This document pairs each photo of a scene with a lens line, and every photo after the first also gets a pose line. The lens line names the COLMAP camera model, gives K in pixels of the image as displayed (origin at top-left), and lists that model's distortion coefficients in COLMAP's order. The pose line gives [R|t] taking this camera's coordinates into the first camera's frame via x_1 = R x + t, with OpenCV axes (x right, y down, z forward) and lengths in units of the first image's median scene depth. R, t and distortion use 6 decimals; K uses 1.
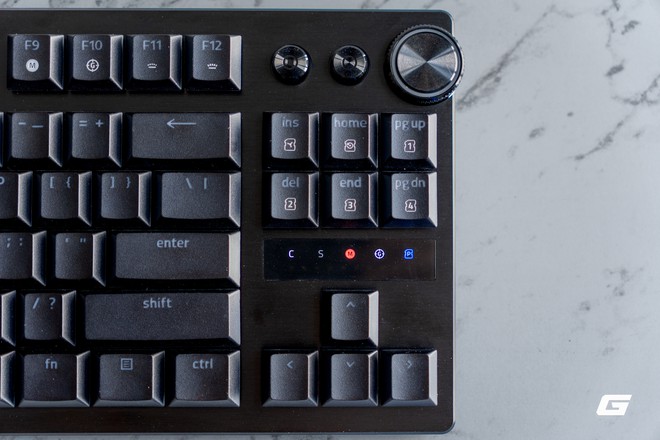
lens RADIAL K [[1008.2, 0, 330.0], [0, 1008.2, 220.0], [0, 0, 1]] dist [-0.041150, -0.010090]
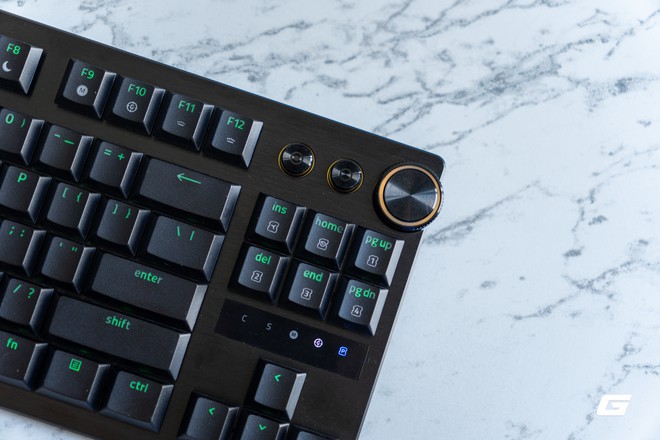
lens RADIAL K [[1182.9, 0, 330.0], [0, 1182.9, 220.0], [0, 0, 1]] dist [-0.048631, -0.029074]
pose [[0.949505, 0.313591, -0.010045, 0.032047], [-0.313465, 0.946783, -0.073084, -0.004116], [-0.013408, 0.072542, 0.997275, -0.334415]]
